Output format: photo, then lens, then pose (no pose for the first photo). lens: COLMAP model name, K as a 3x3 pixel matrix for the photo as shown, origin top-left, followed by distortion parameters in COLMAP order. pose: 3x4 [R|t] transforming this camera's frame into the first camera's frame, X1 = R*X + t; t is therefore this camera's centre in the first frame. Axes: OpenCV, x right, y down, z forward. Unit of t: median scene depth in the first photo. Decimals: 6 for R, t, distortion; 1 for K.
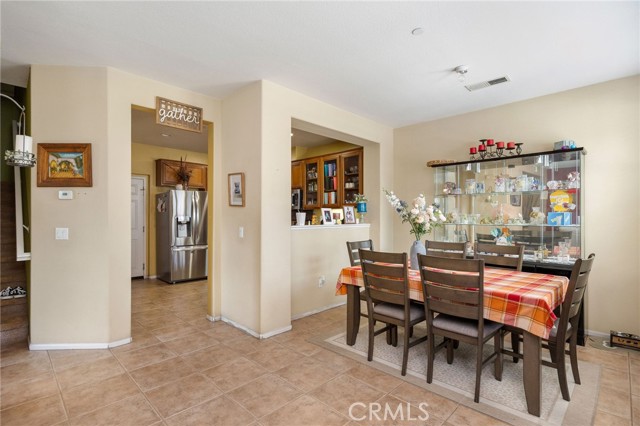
lens RADIAL K [[318.8, 0, 320.0], [0, 318.8, 213.0], [0, 0, 1]] dist [-0.000379, -0.000110]
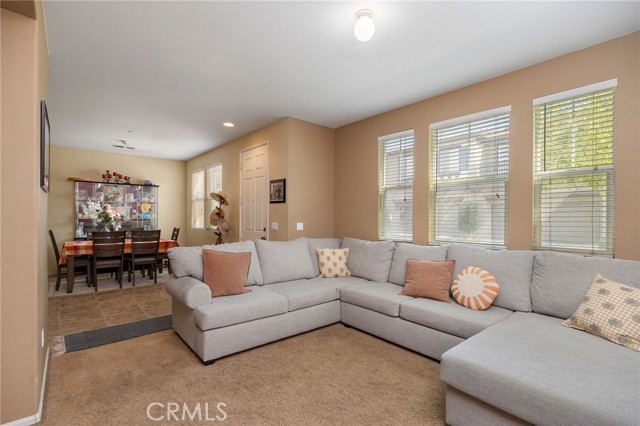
lens RADIAL K [[298.3, 0, 320.0], [0, 298.3, 213.0], [0, 0, 1]] dist [-0.000474, 0.000335]
pose [[0.083038, 0.010830, 0.996488, -1.121999], [-0.019089, 0.999775, -0.009275, -0.003251], [-0.996364, -0.018252, 0.083226, -0.338943]]
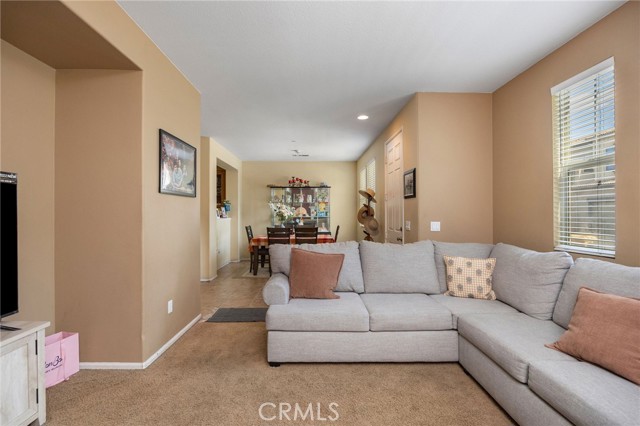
lens RADIAL K [[302.1, 0, 320.0], [0, 302.1, 213.0], [0, 0, 1]] dist [-0.011494, 0.000011]
pose [[0.696987, 0.001048, 0.717083, -0.870904], [-0.007811, 0.999951, 0.006130, -0.004550], [-0.717041, -0.009873, 0.696961, -0.573125]]
